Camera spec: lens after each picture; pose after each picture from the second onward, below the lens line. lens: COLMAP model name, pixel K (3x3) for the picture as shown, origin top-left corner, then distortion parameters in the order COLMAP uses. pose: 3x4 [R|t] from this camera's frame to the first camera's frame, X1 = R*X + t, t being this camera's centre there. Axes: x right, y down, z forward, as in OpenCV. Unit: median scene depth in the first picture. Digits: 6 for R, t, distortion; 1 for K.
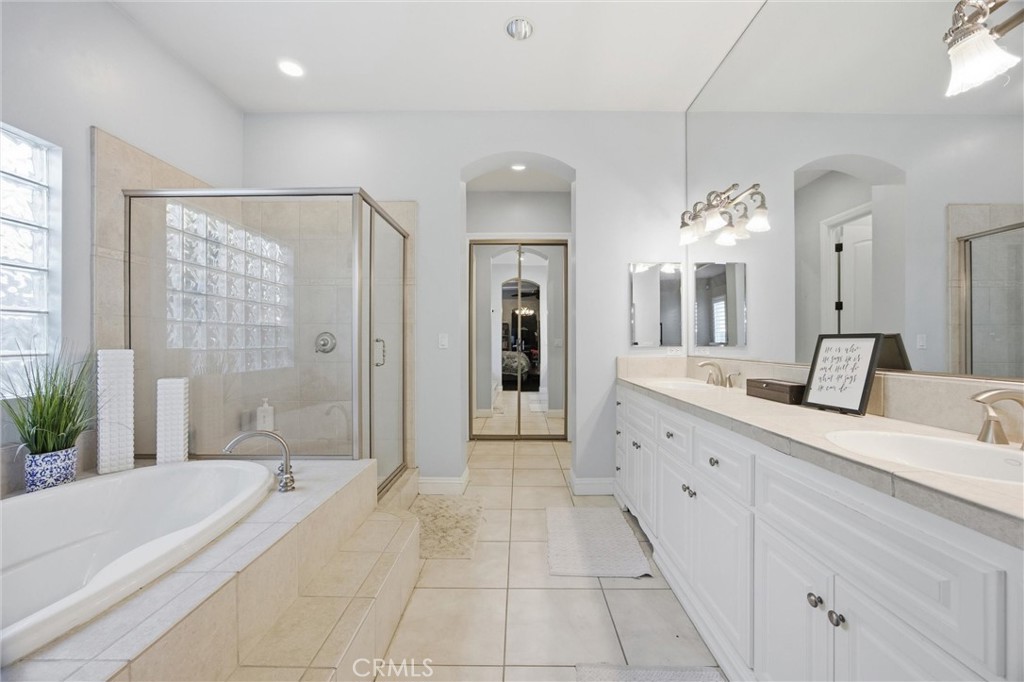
lens RADIAL K [[401.5, 0, 514.3], [0, 401.5, 339.5], [0, 0, 1]] dist [-0.024861, 0.007457]
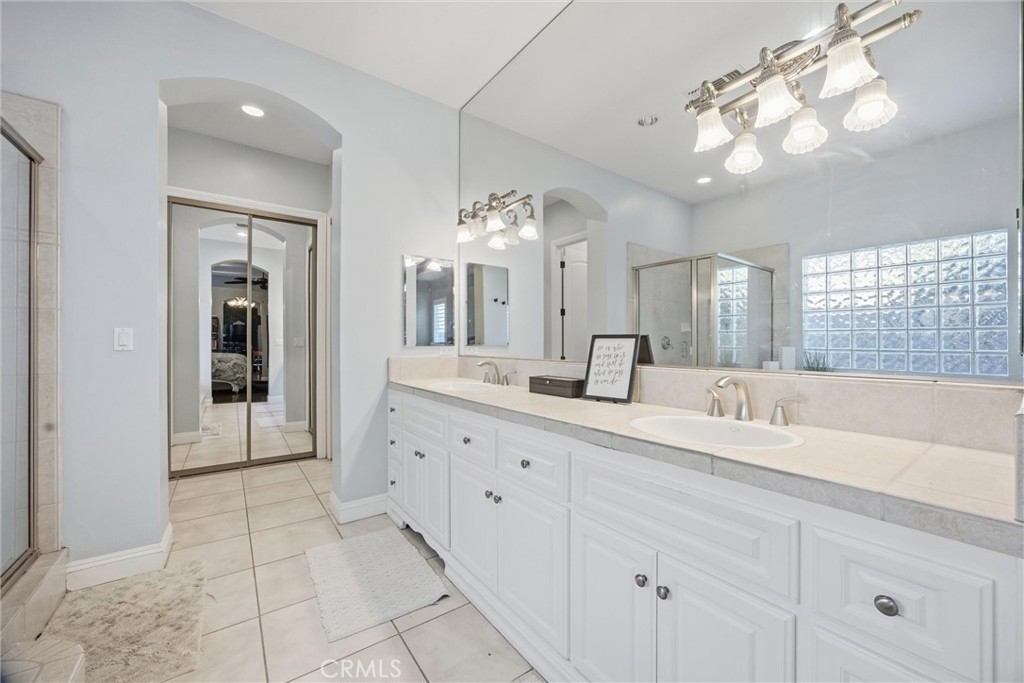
lens RADIAL K [[401.5, 0, 518.3], [0, 401.5, 341.3], [0, 0, 1]] dist [-0.024861, 0.007457]
pose [[0.796721, 0.002053, 0.604344, -0.059598], [-0.005595, 0.999976, 0.003978, 0.001730], [-0.604322, -0.006551, 0.796713, 0.124275]]
